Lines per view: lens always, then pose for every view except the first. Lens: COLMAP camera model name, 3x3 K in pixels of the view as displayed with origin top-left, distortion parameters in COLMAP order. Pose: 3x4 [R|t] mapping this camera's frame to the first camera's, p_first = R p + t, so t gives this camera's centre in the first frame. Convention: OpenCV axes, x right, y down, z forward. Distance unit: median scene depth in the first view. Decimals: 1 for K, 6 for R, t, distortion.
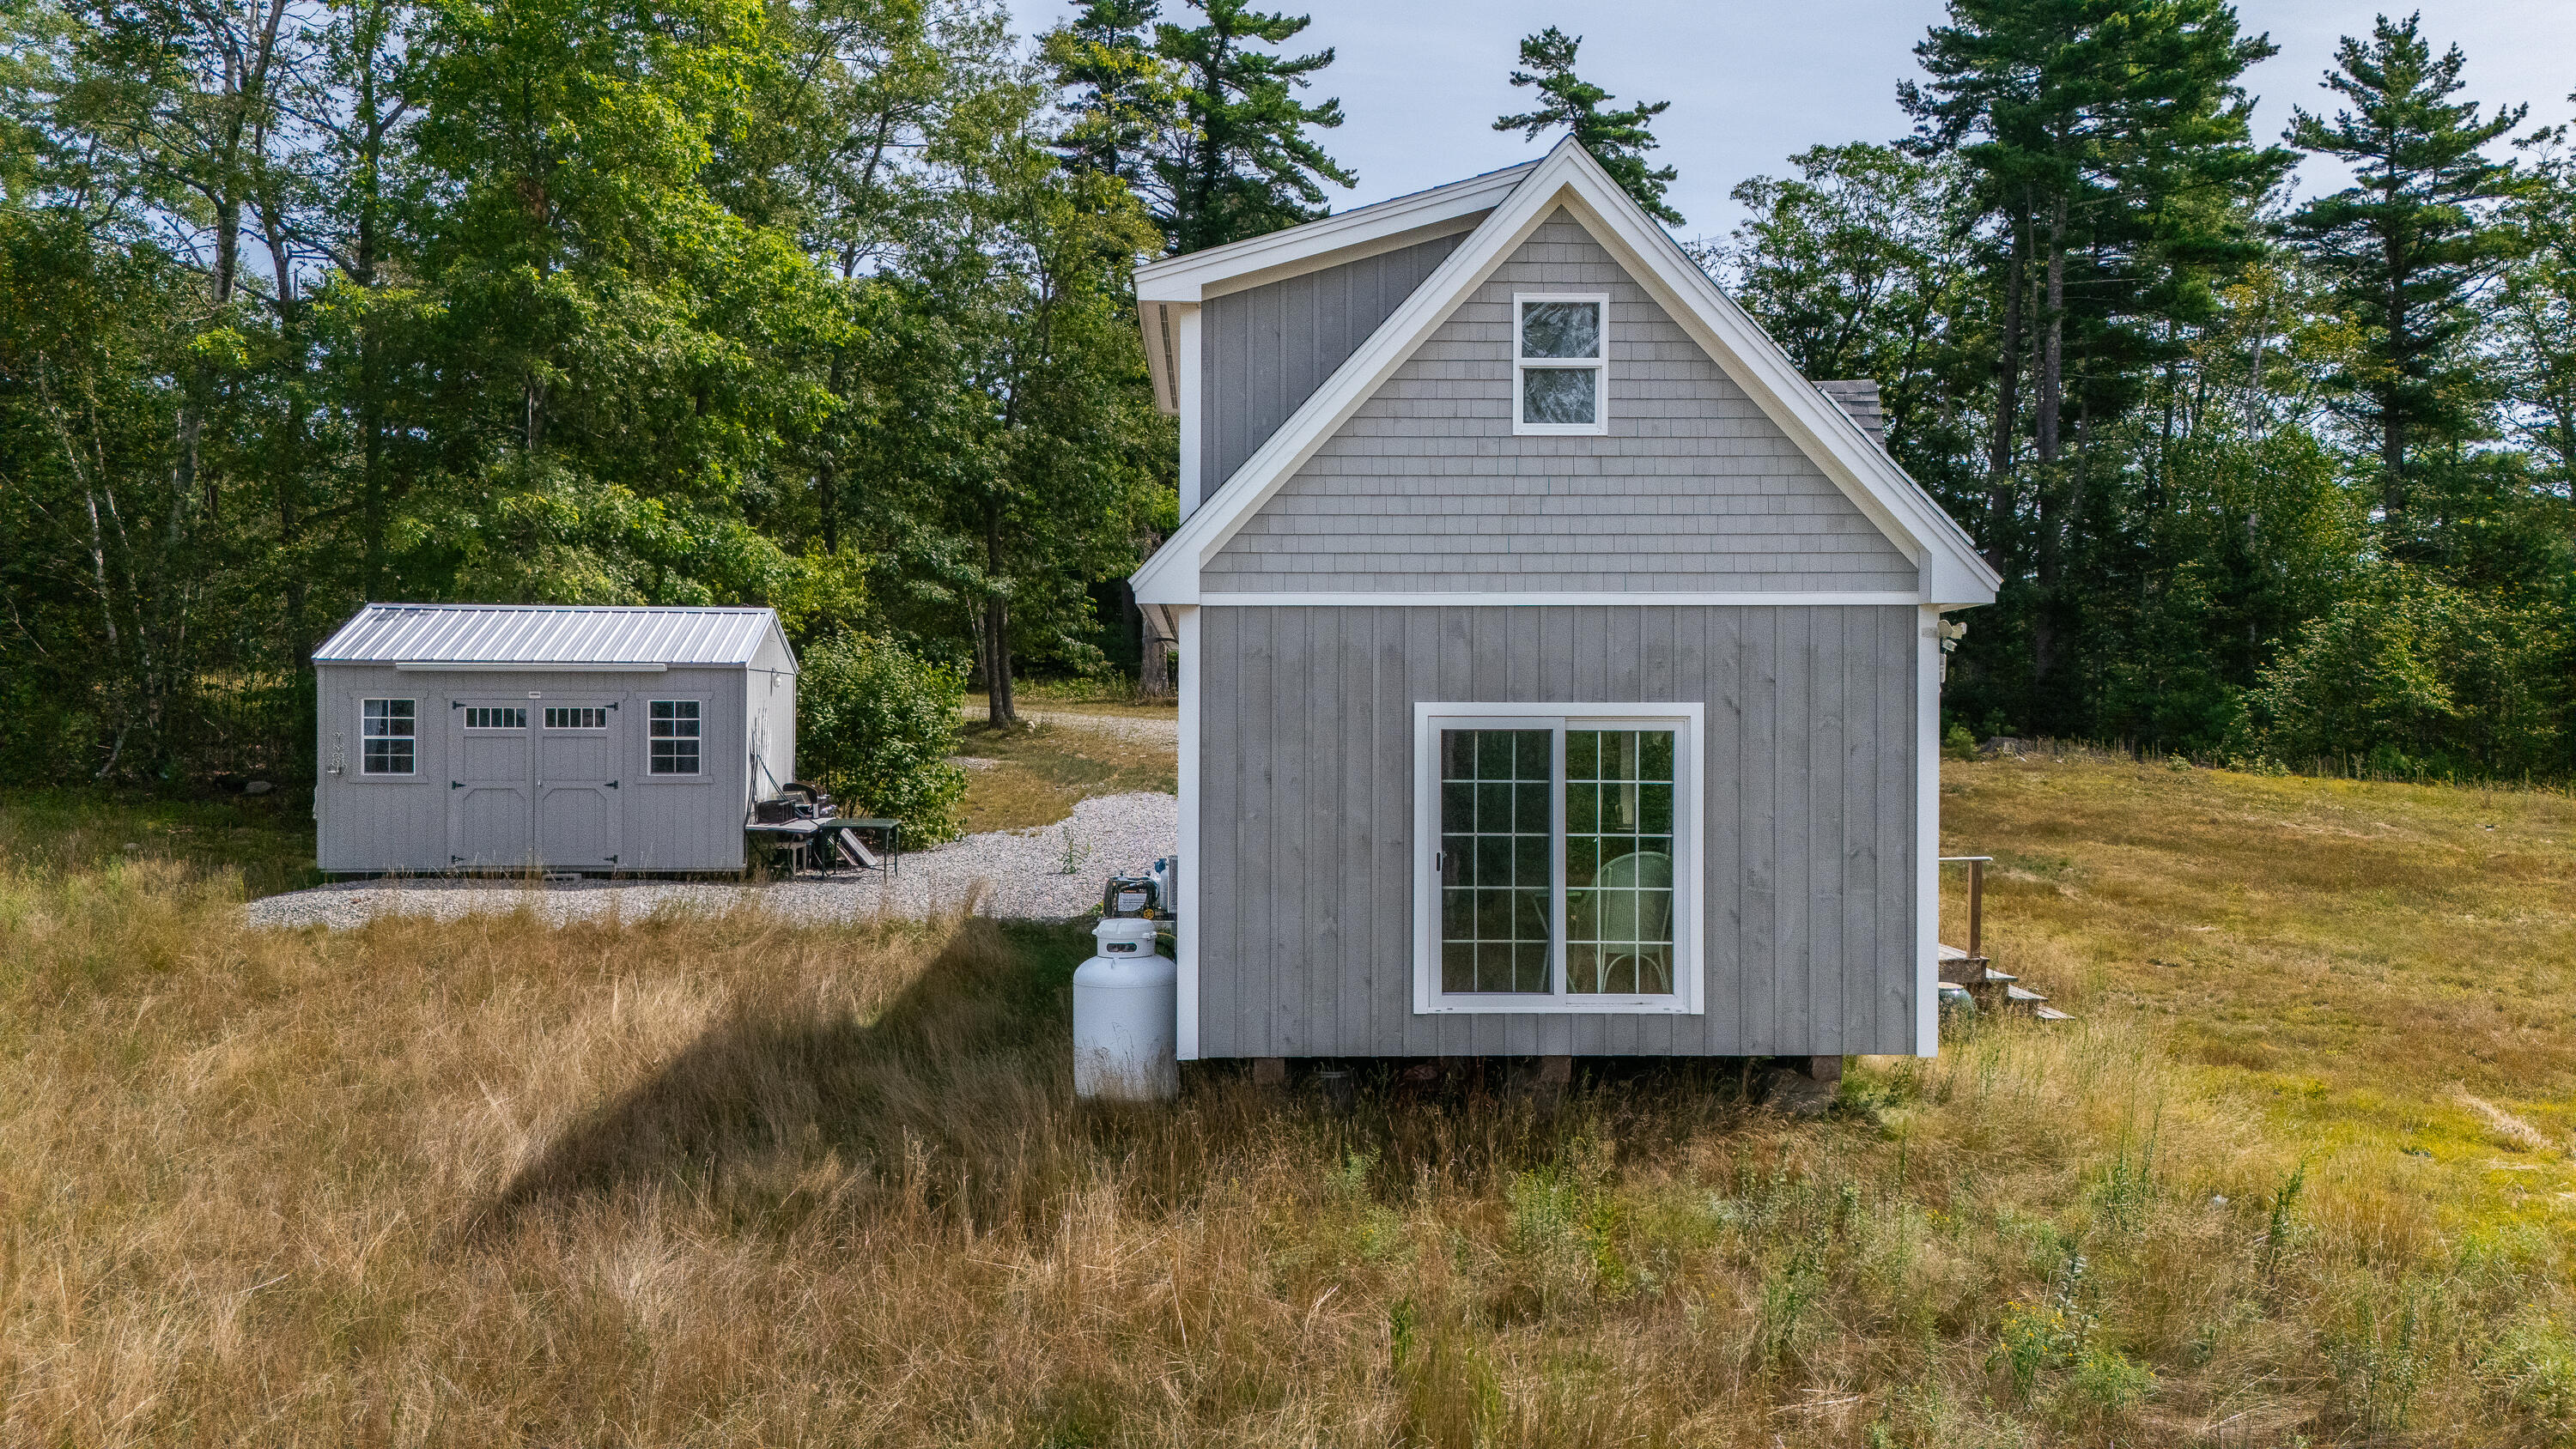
lens RADIAL K [[1893.9, 0, 1292.0], [0, 1893.9, 711.0], [0, 0, 1]] dist [0.070198, -0.063712]
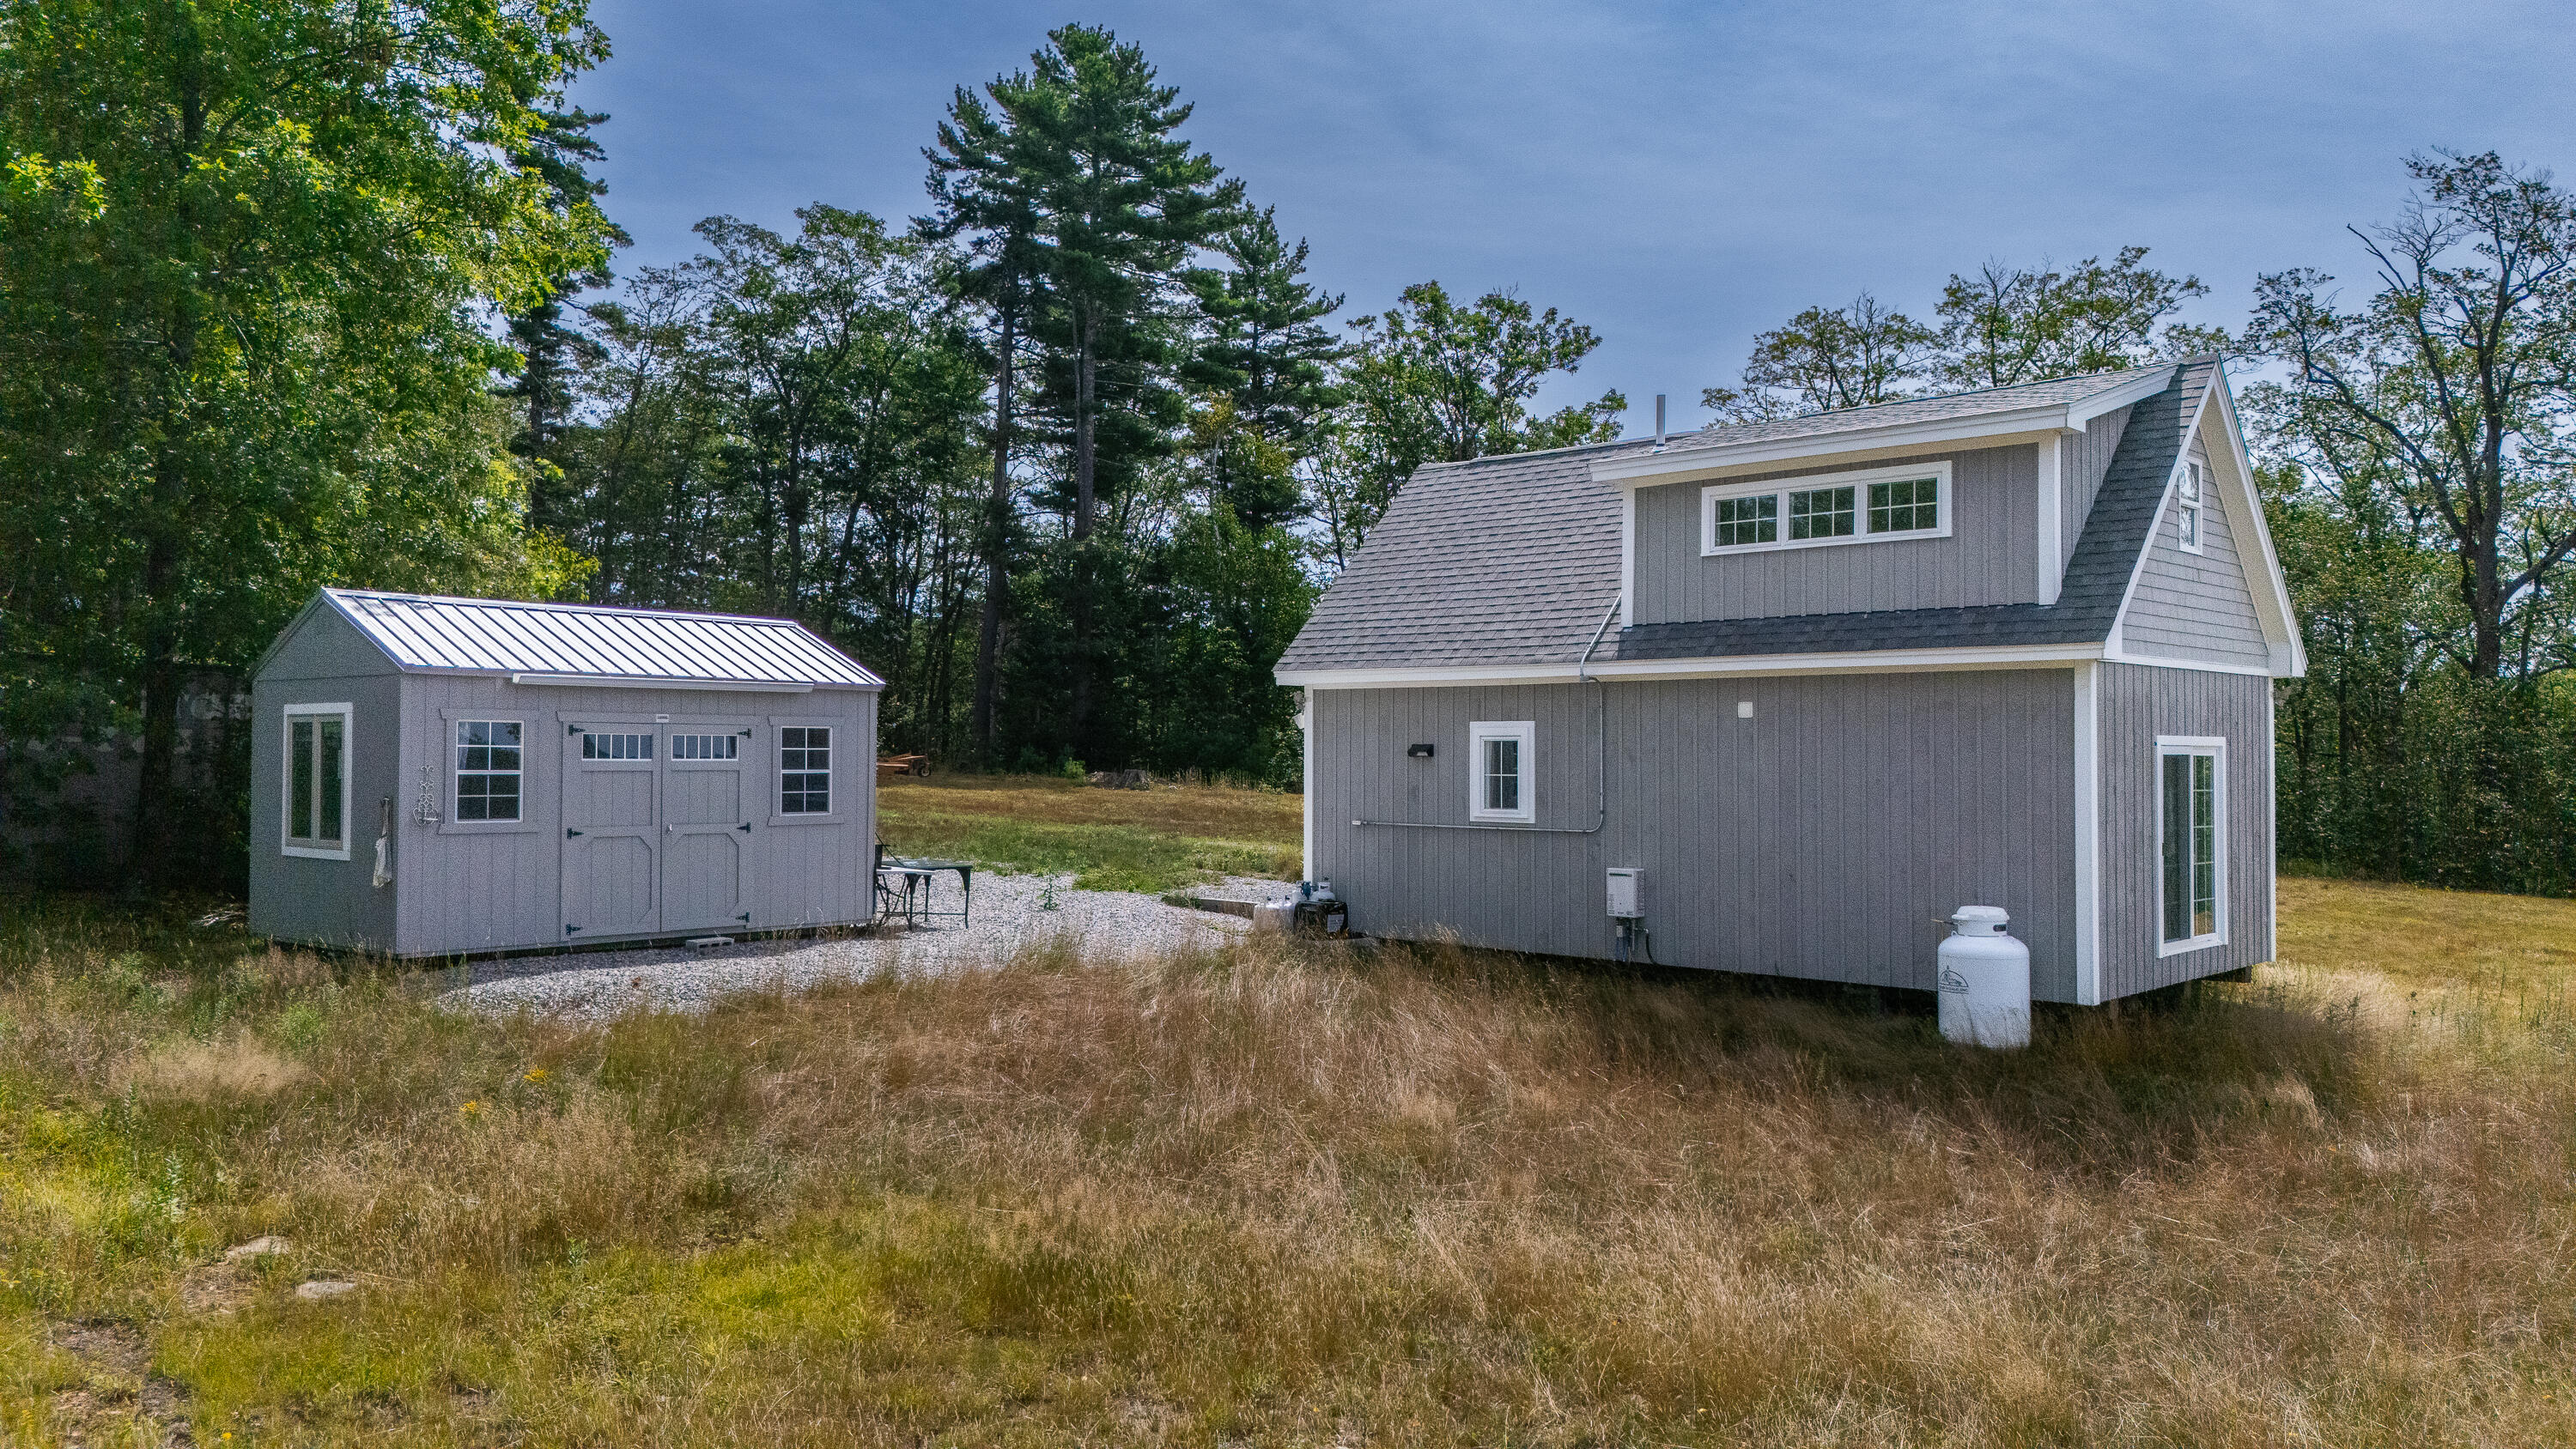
lens RADIAL K [[1893.9, 0, 1289.0], [0, 1893.9, 713.1], [0, 0, 1]] dist [0.070198, -0.063712]
pose [[0.711931, 0.015808, 0.702072, -0.433276], [-0.002103, 0.999790, -0.020378, 0.002882], [-0.702247, 0.013032, 0.711814, 0.138428]]
